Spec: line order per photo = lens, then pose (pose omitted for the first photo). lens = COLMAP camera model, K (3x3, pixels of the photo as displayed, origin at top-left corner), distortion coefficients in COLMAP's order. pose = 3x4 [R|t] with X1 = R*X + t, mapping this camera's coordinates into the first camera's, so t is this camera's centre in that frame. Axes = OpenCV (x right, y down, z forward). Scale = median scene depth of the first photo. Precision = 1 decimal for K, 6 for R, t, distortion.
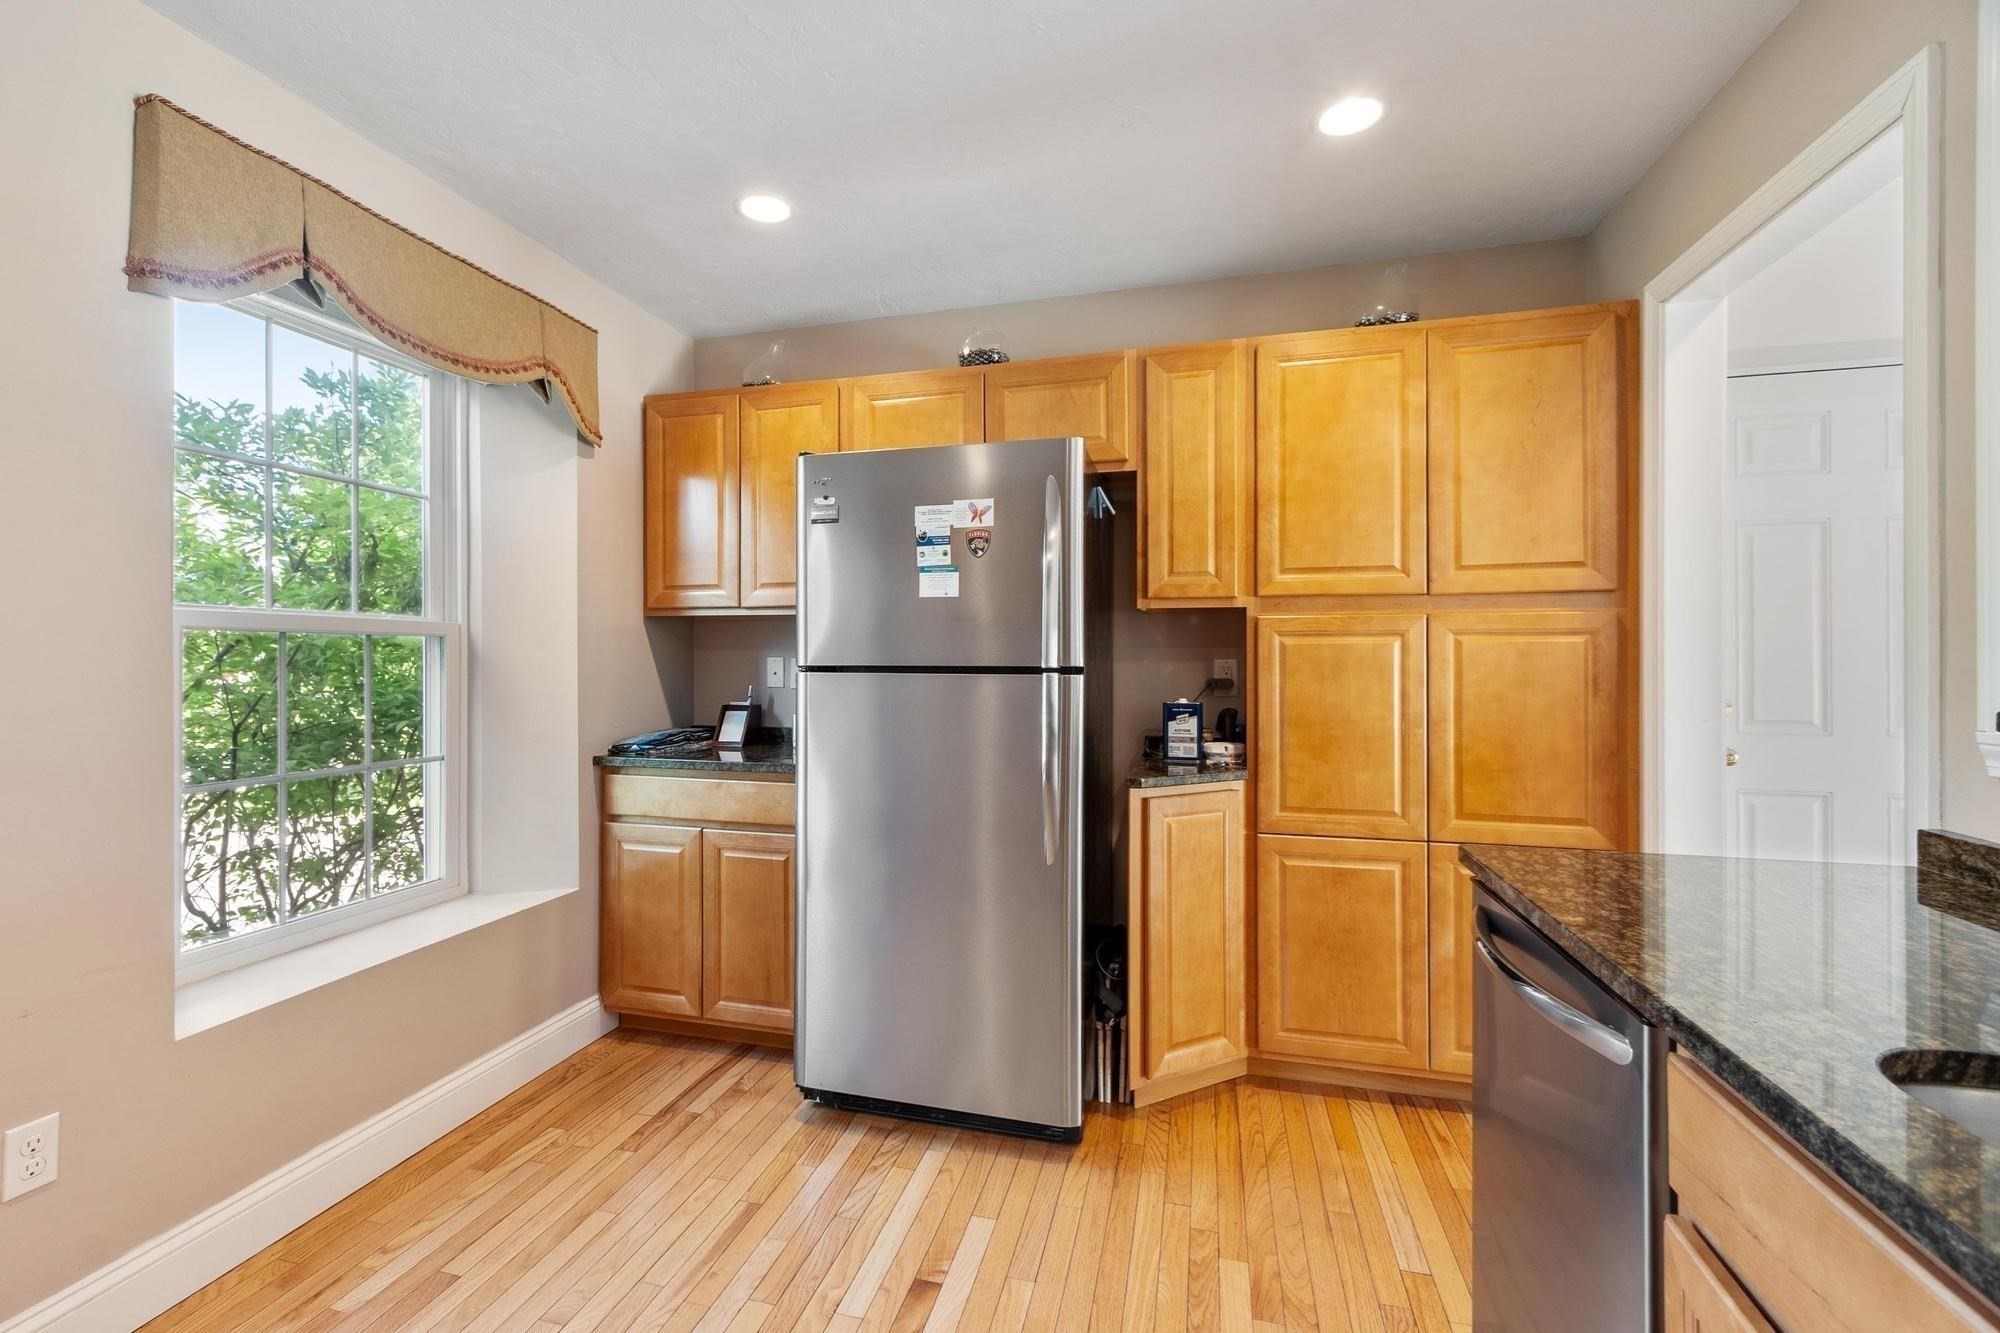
lens RADIAL K [[875.2, 0, 957.1], [0, 875.2, 660.8], [0, 0, 1]] dist [0.000681, -0.000742]
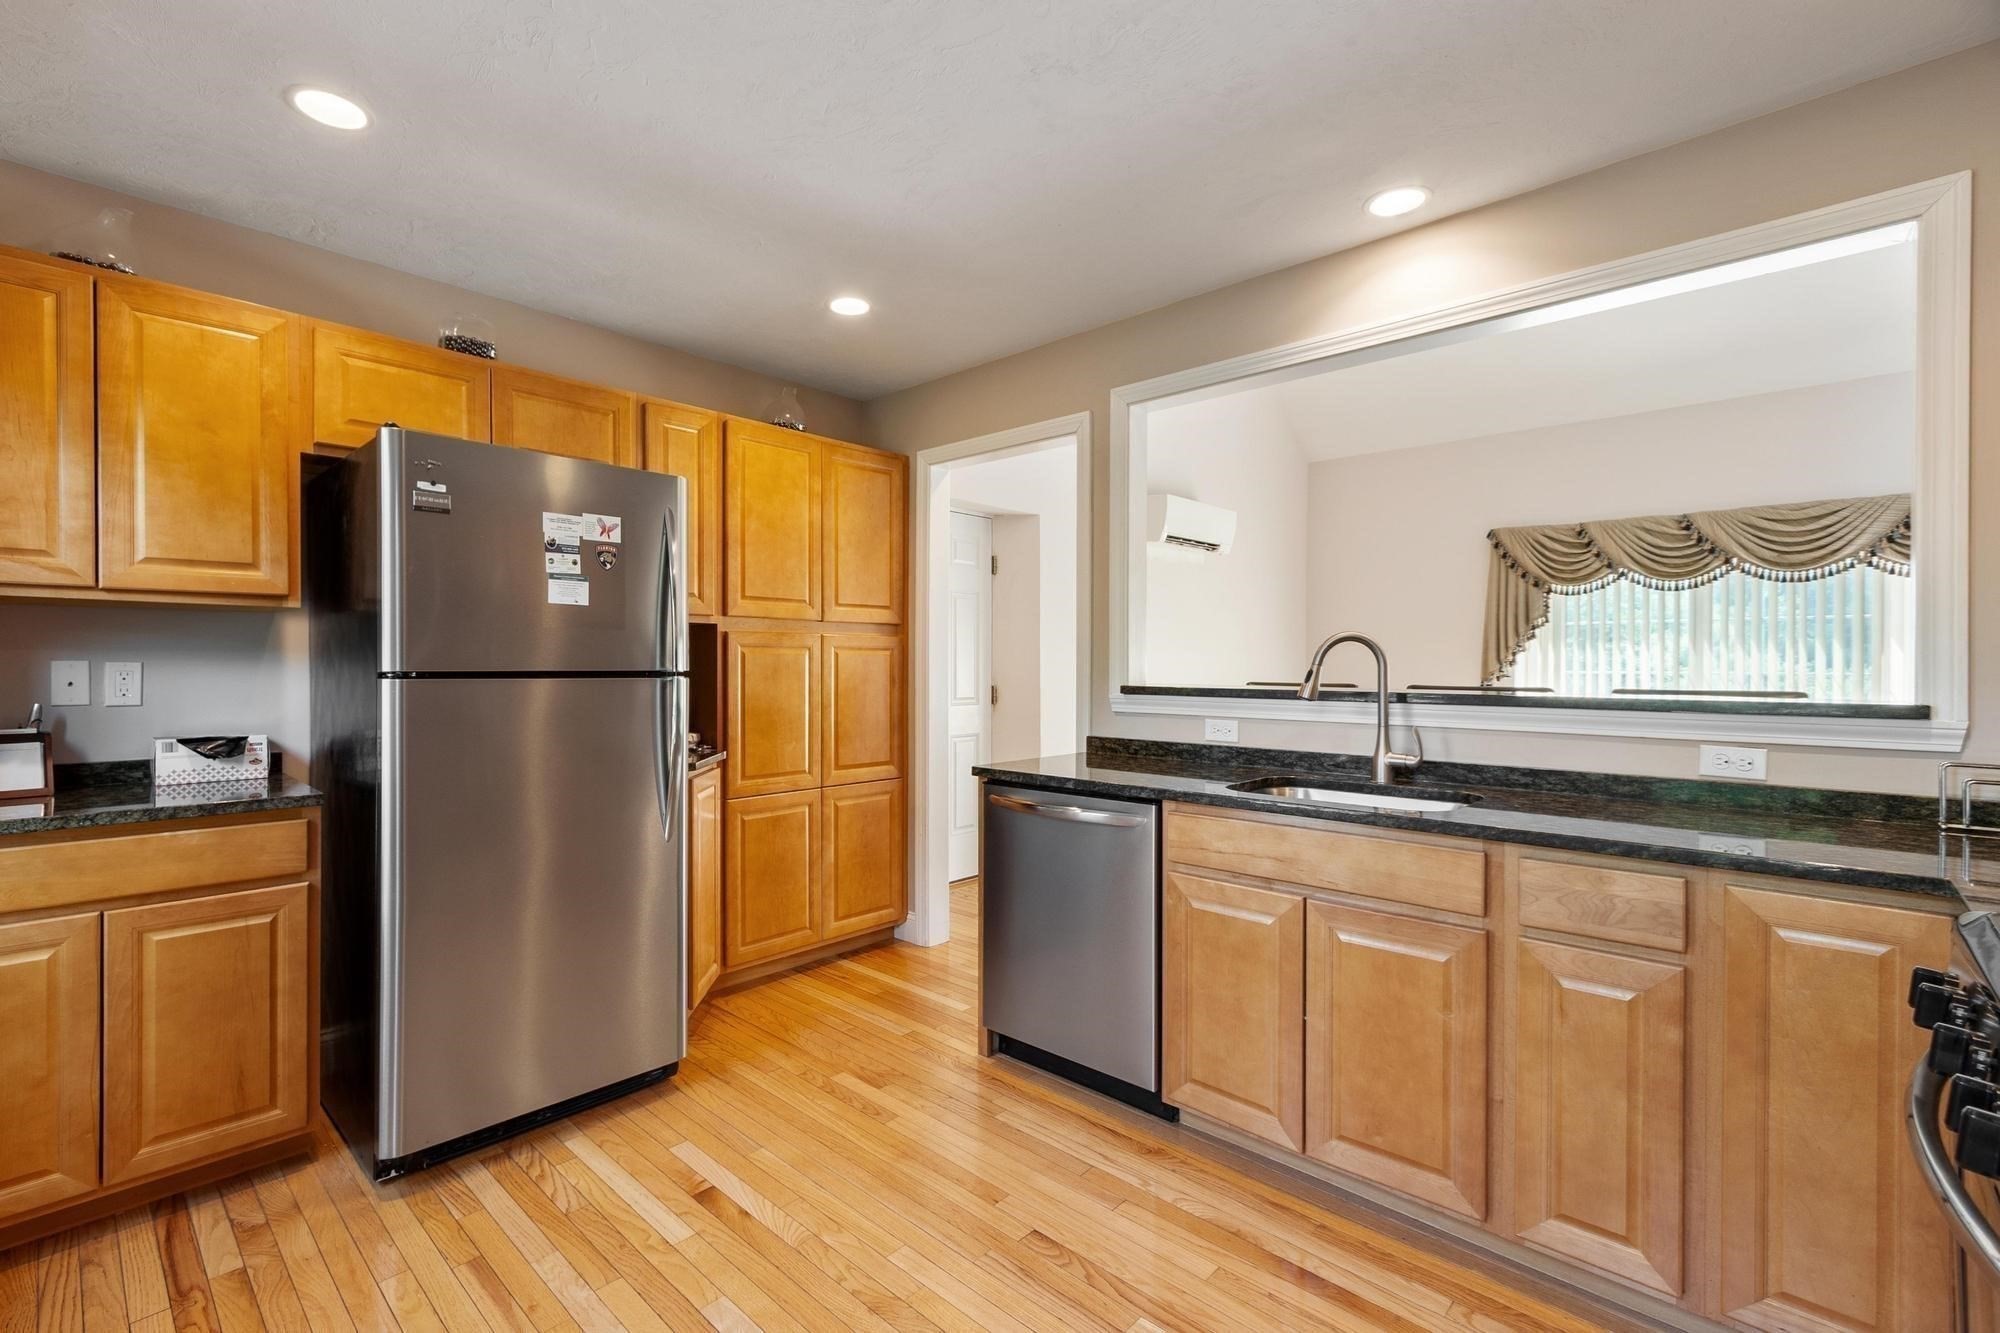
lens RADIAL K [[874.5, 0, 946.4], [0, 874.5, 671.1], [0, 0, 1]] dist [-0.001731, -0.000275]
pose [[0.471468, -0.005627, 0.881865, -0.668927], [-0.000044, 0.999979, 0.006404, -0.000604], [-0.881883, -0.003058, 0.471458, 0.113418]]
